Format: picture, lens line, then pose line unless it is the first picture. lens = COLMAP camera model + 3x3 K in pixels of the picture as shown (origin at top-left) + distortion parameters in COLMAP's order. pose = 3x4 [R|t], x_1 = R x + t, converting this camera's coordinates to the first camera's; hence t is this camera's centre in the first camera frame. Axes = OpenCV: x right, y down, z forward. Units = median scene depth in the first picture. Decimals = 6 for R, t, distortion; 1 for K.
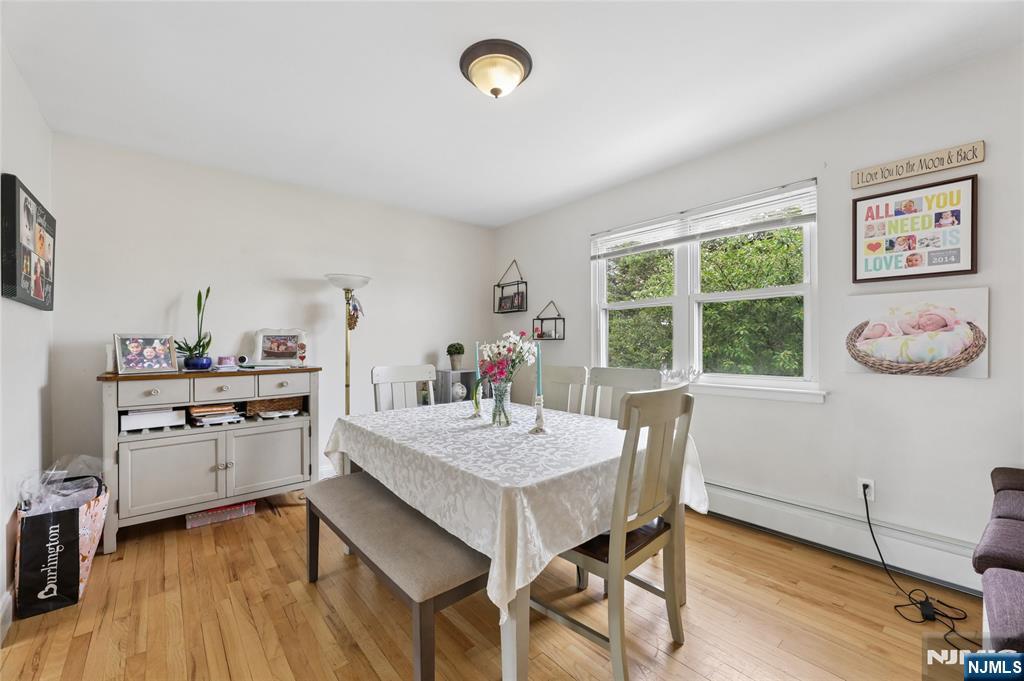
lens RADIAL K [[420.7, 0, 503.8], [0, 420.7, 341.6], [0, 0, 1]] dist [-0.000937, -0.000349]
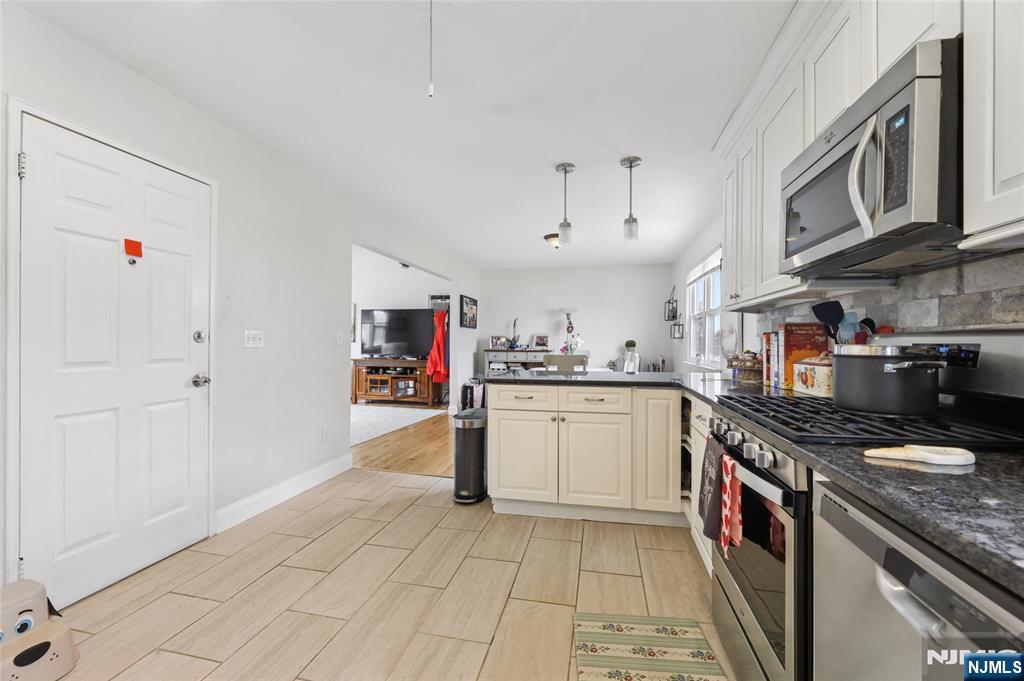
lens RADIAL K [[420.7, 0, 503.8], [0, 420.7, 341.6], [0, 0, 1]] dist [-0.000937, -0.000349]
pose [[0.597597, 0.009603, -0.801739, 1.437256], [-0.004735, 0.999953, 0.008447, -0.003803], [0.801782, -0.001252, 0.597615, -0.660580]]
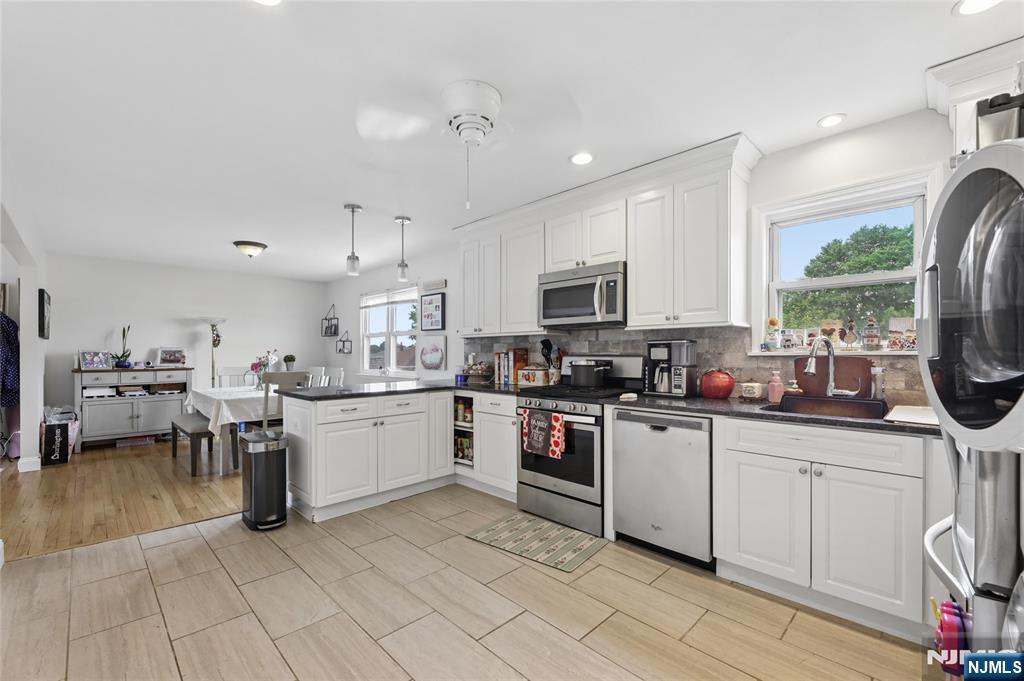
lens RADIAL K [[441.4, 0, 517.1], [0, 441.4, 354.3], [0, 0, 1]] dist [0.025344, -0.013969]
pose [[0.996934, 0.005078, 0.078078, 0.998653], [-0.005642, 0.999959, 0.007012, -0.024745], [-0.078039, -0.007431, 0.996923, -1.290894]]
